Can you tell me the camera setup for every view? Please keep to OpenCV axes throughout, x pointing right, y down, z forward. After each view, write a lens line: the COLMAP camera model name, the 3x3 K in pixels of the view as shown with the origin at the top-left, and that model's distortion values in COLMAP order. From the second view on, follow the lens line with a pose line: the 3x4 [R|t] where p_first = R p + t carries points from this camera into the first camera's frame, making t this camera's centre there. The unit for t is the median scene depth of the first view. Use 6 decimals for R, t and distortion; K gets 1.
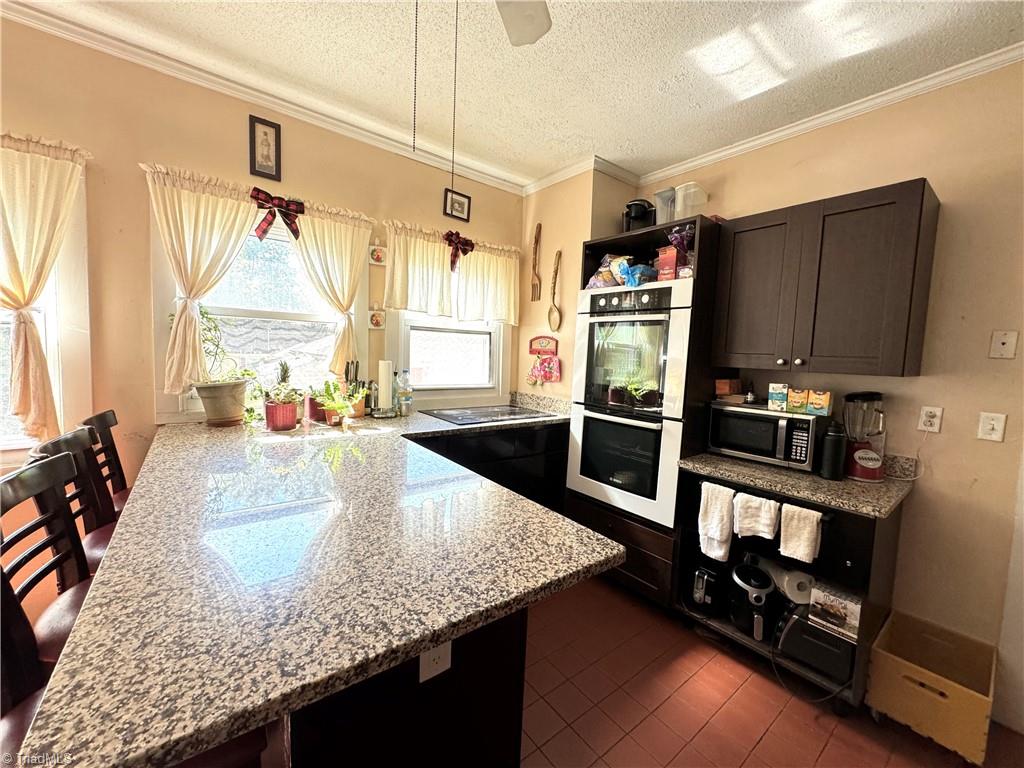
lens RADIAL K [[405.3, 0, 503.0], [0, 405.3, 389.5], [0, 0, 1]] dist [-0.001696, 0.000294]
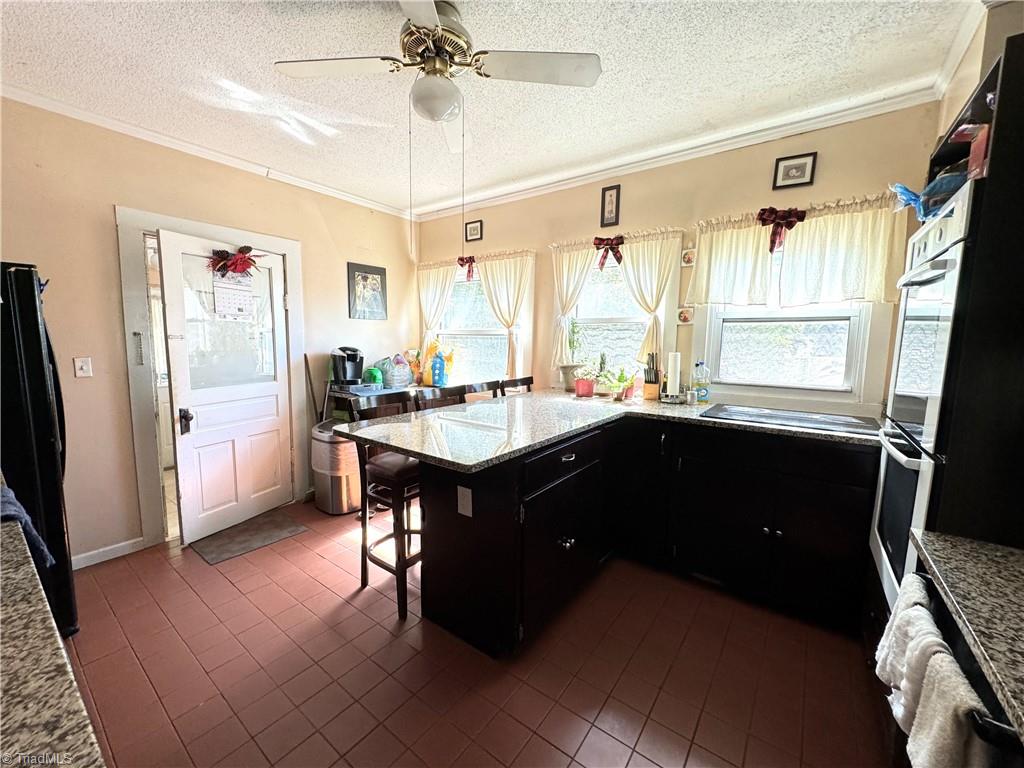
lens RADIAL K [[405.3, 0, 511.1], [0, 405.3, 384.4], [0, 0, 1]] dist [-0.001696, 0.000294]
pose [[0.269536, 0.078508, -0.959785, 0.753507], [-0.083731, 0.994807, 0.057859, -0.012405], [0.959343, 0.064769, 0.274709, 0.297643]]
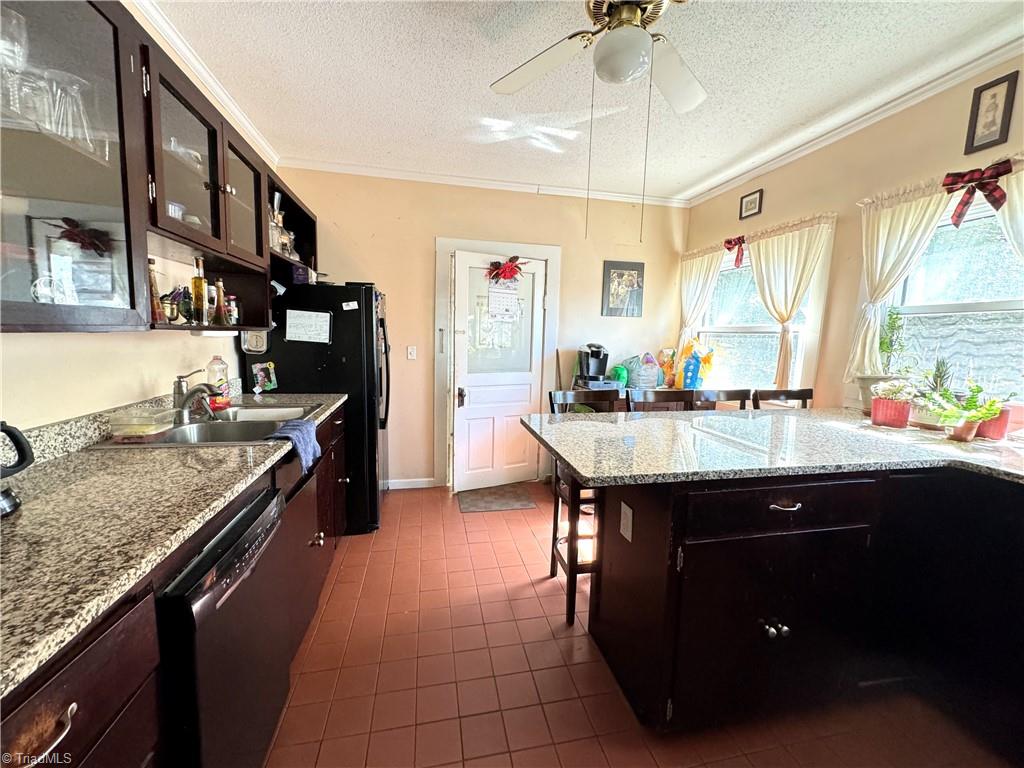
lens RADIAL K [[405.3, 0, 511.1], [0, 405.3, 383.8], [0, 0, 1]] dist [-0.001696, 0.000294]
pose [[-0.429371, 0.066543, -0.900674, 0.659500], [-0.111969, 0.985665, 0.126200, -0.022732], [0.896161, 0.155035, -0.415765, 0.526092]]
